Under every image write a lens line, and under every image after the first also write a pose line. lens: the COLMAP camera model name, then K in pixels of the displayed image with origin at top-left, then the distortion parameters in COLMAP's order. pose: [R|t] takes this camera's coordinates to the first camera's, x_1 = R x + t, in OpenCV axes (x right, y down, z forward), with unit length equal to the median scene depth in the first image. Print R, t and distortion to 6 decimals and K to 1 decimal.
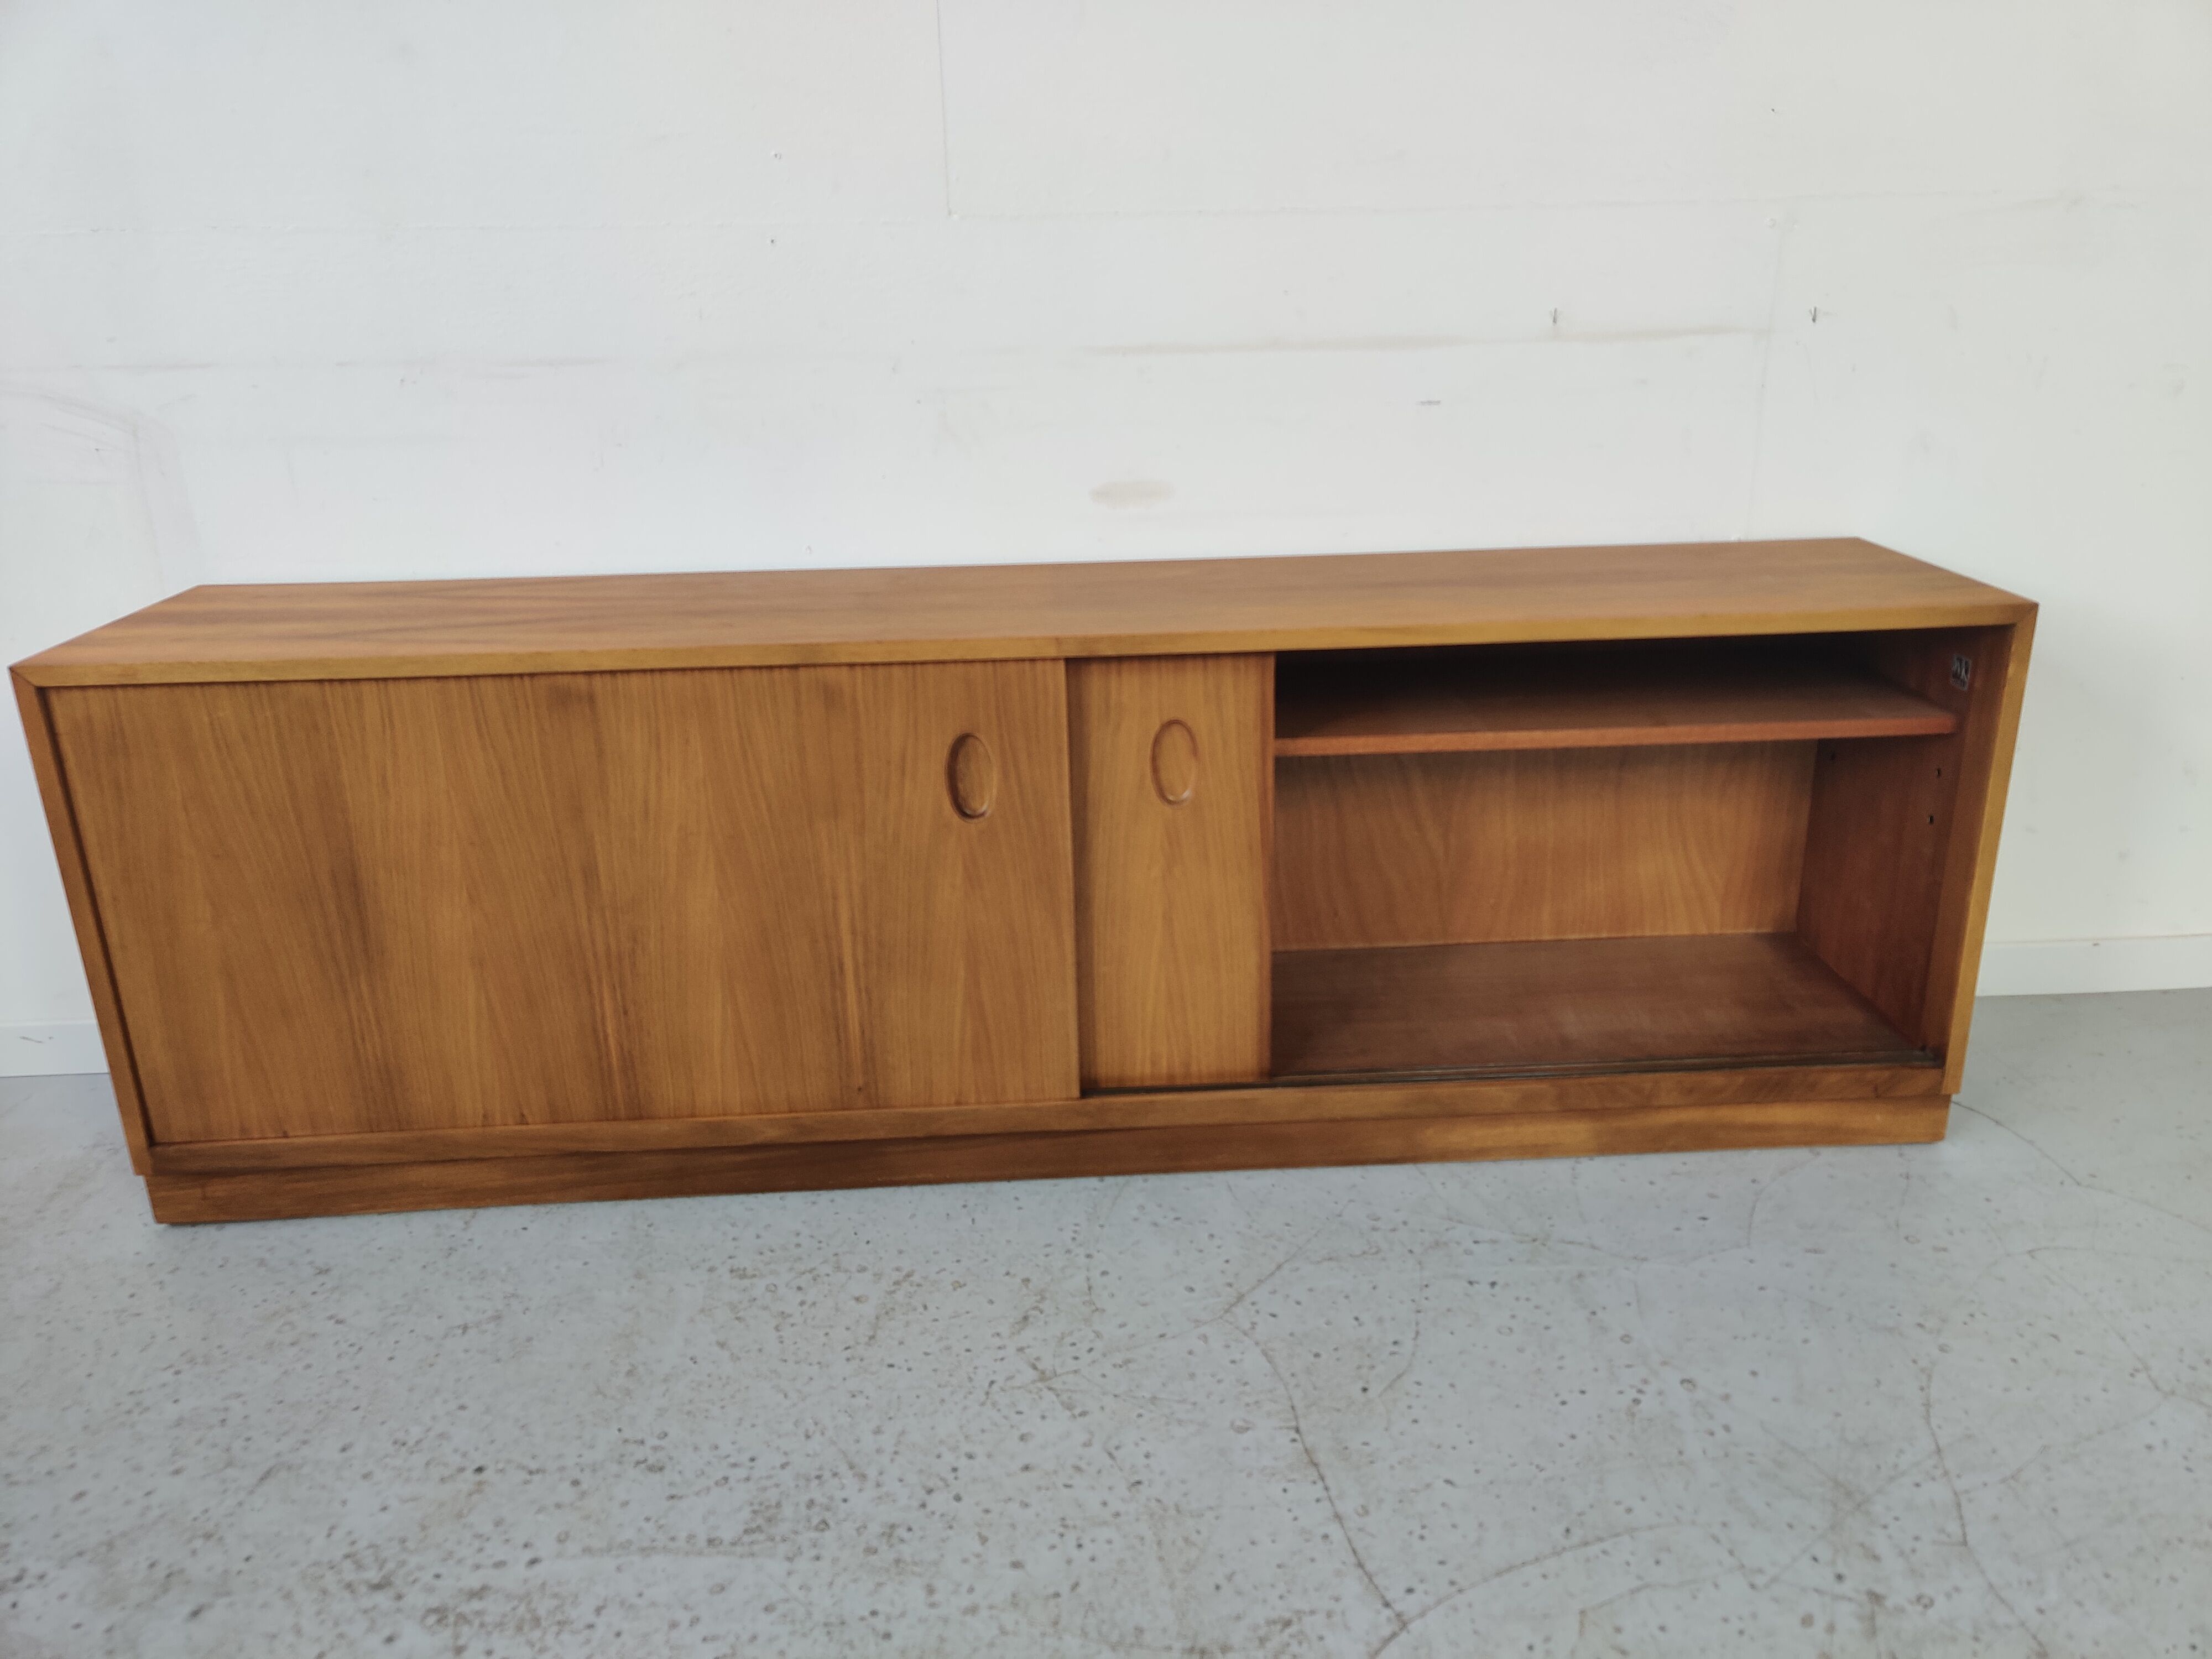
lens RADIAL K [[1670.0, 0, 1141.3], [0, 1670.0, 815.8], [0, 0, 1]] dist [0.038606, -0.034357]
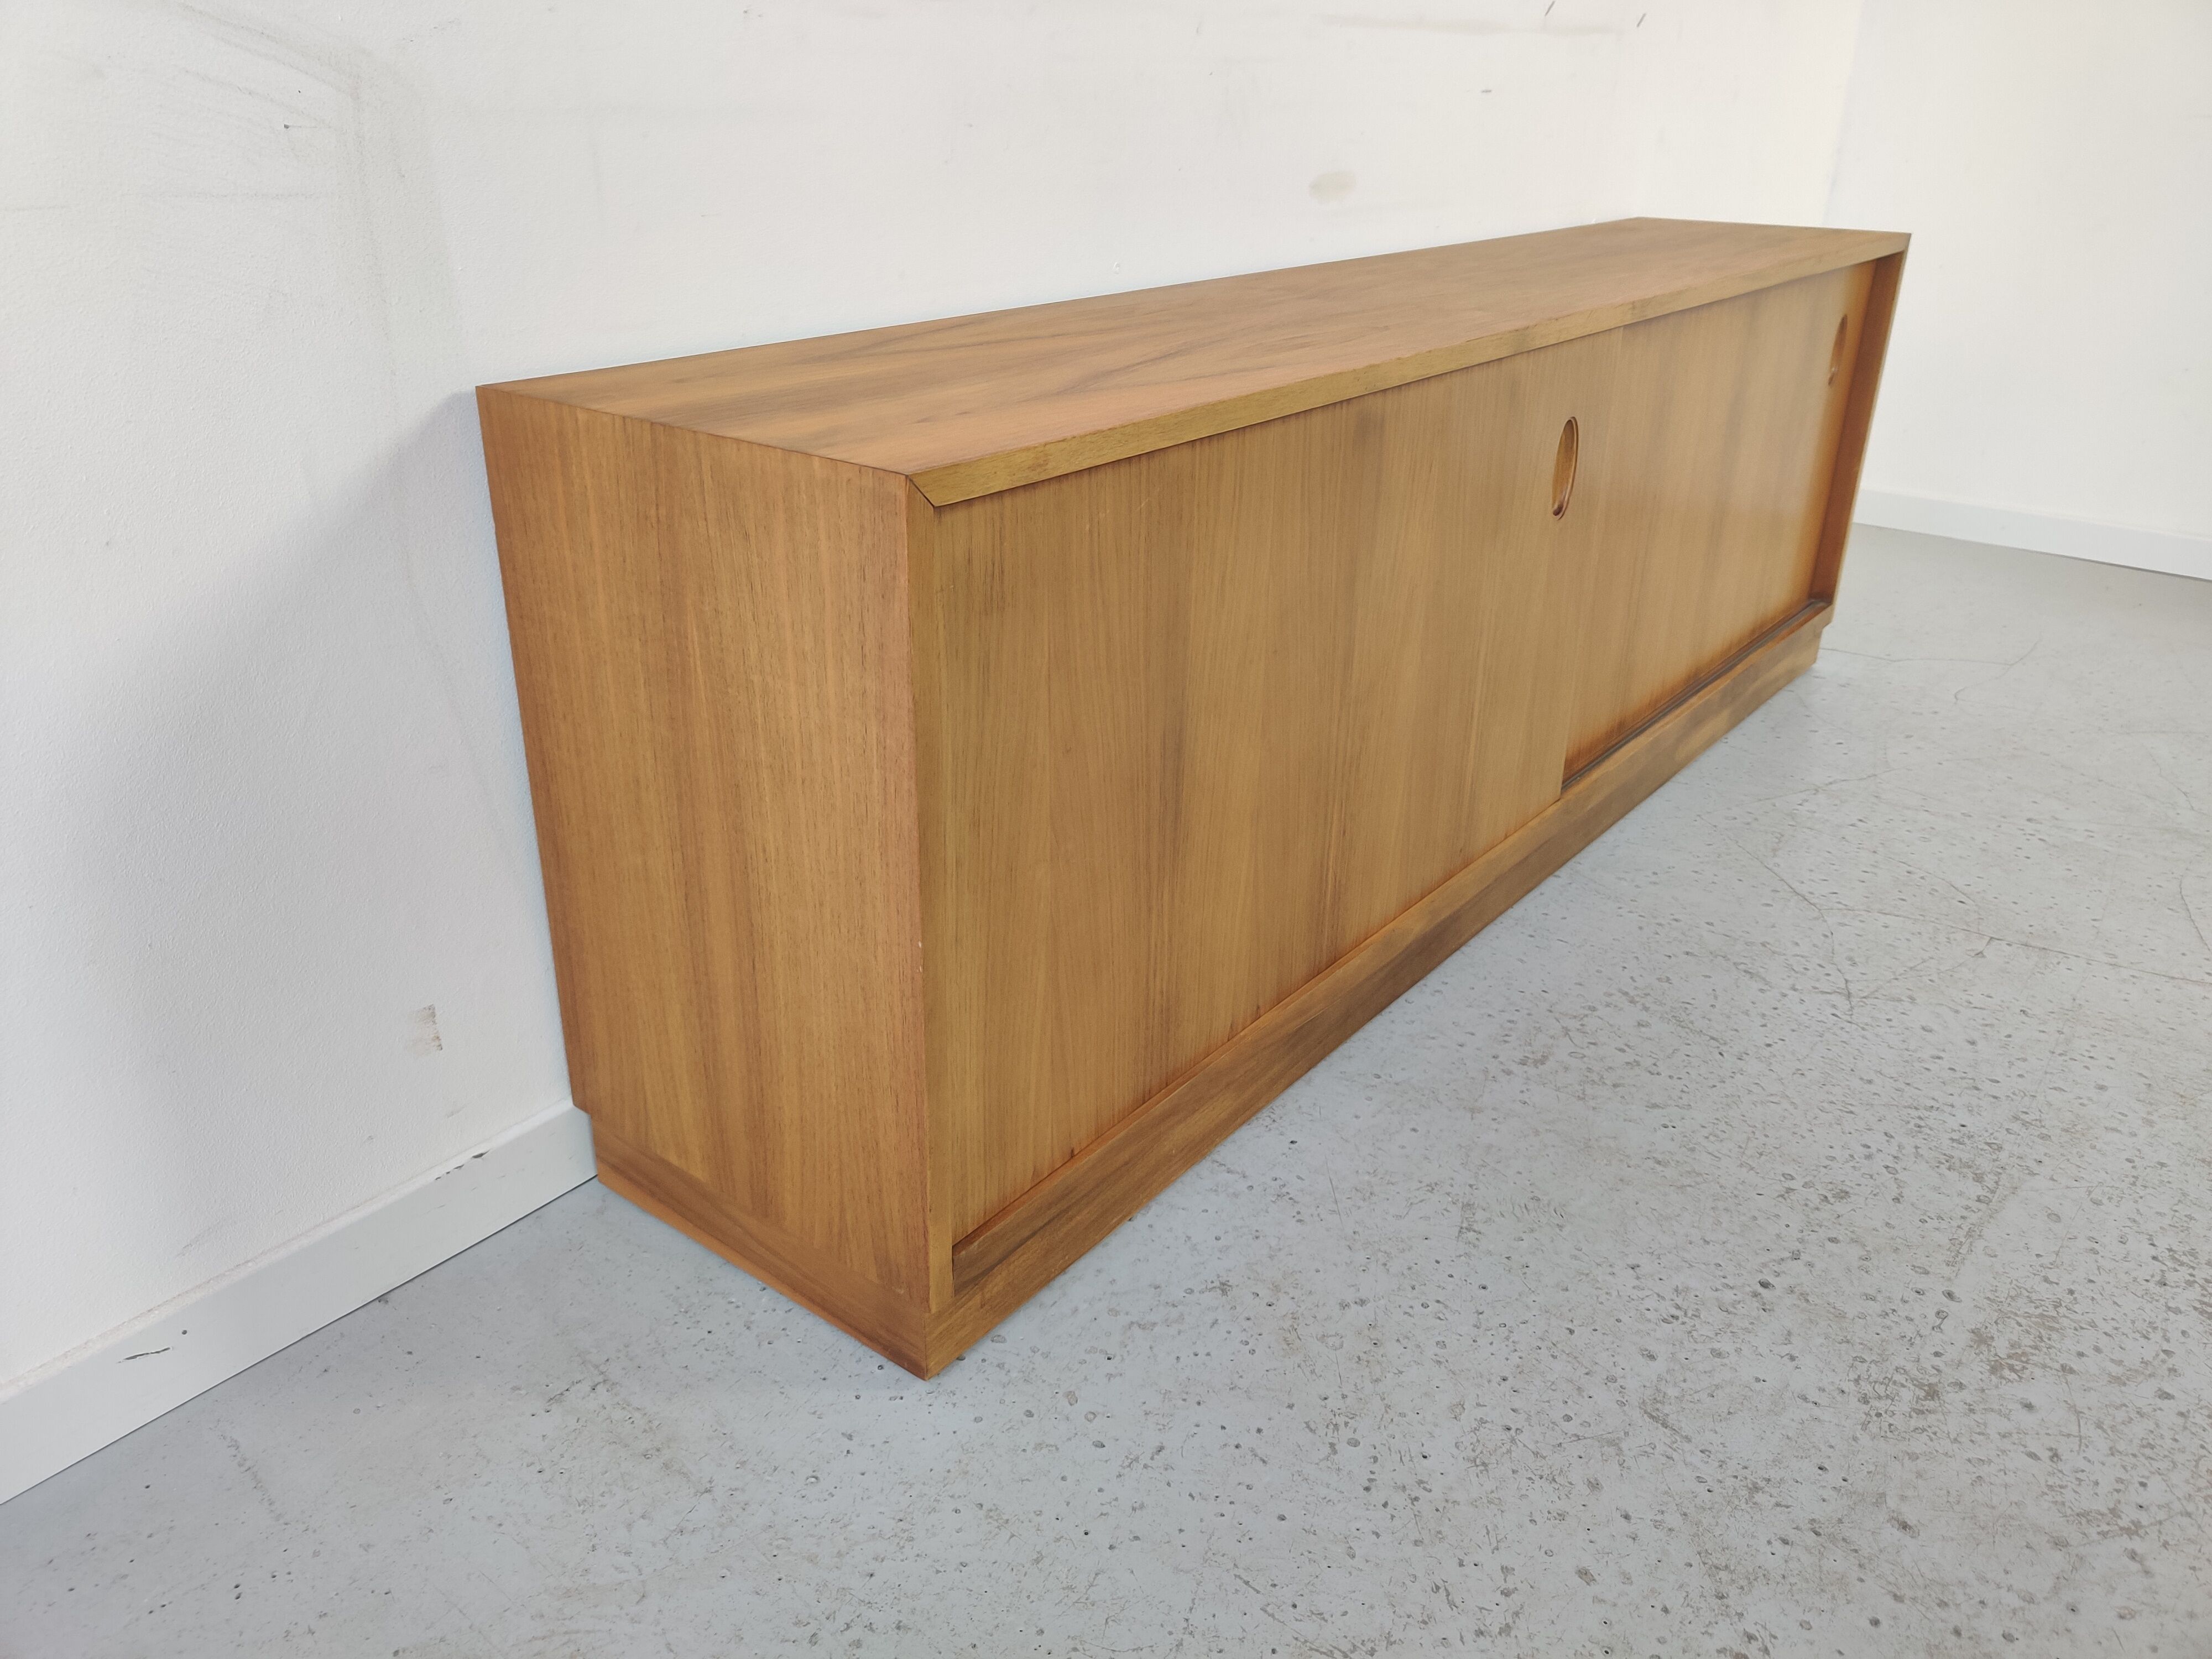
lens RADIAL K [[1689.2, 0, 1106.0], [0, 1689.2, 829.5], [0, 0, 1]] dist [0.012412, -0.009529]
pose [[0.654127, -0.288346, 0.699267, -1.032903], [0.223755, 0.956876, 0.185262, -0.065151], [-0.722532, 0.035280, 0.690437, 0.568849]]
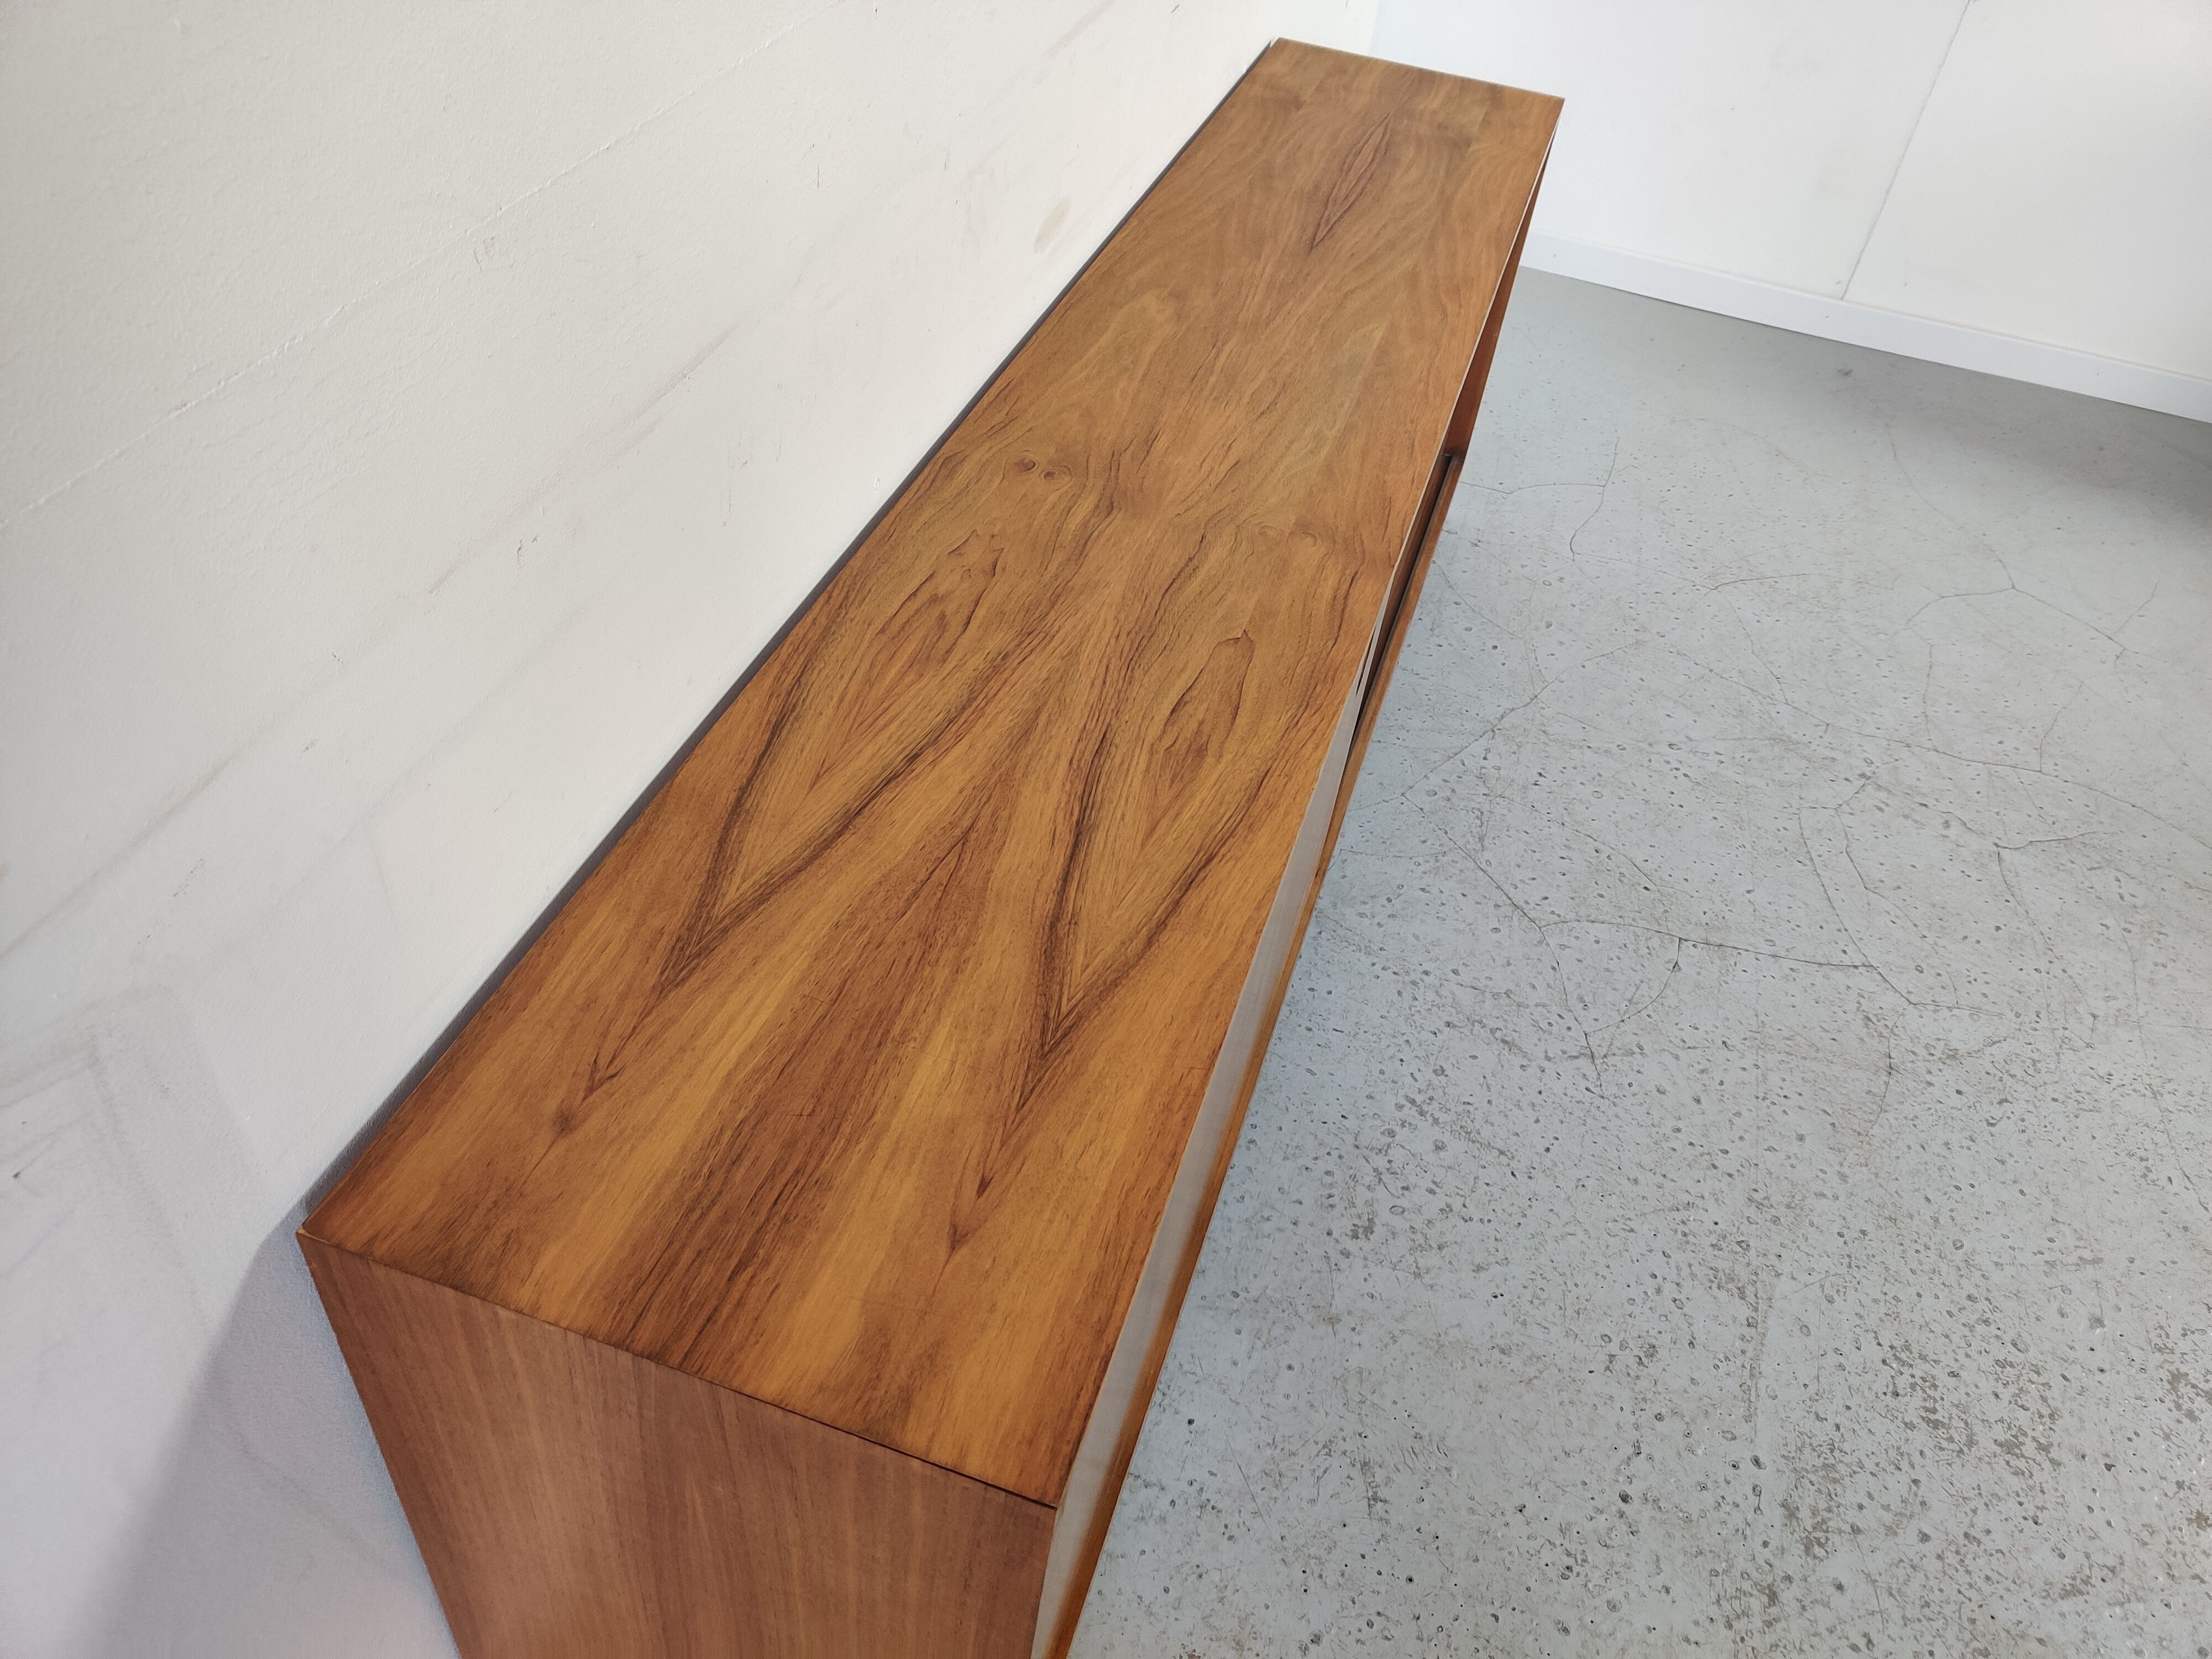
lens RADIAL K [[1681.7, 0, 1124.1], [0, 1681.7, 816.5], [0, 0, 1]] dist [-0.020419, 0.061500]
pose [[0.350917, -0.595001, 0.723071, -0.869977], [0.195083, 0.801686, 0.565015, -0.492205], [-0.915860, -0.057215, 0.397400, 0.804811]]
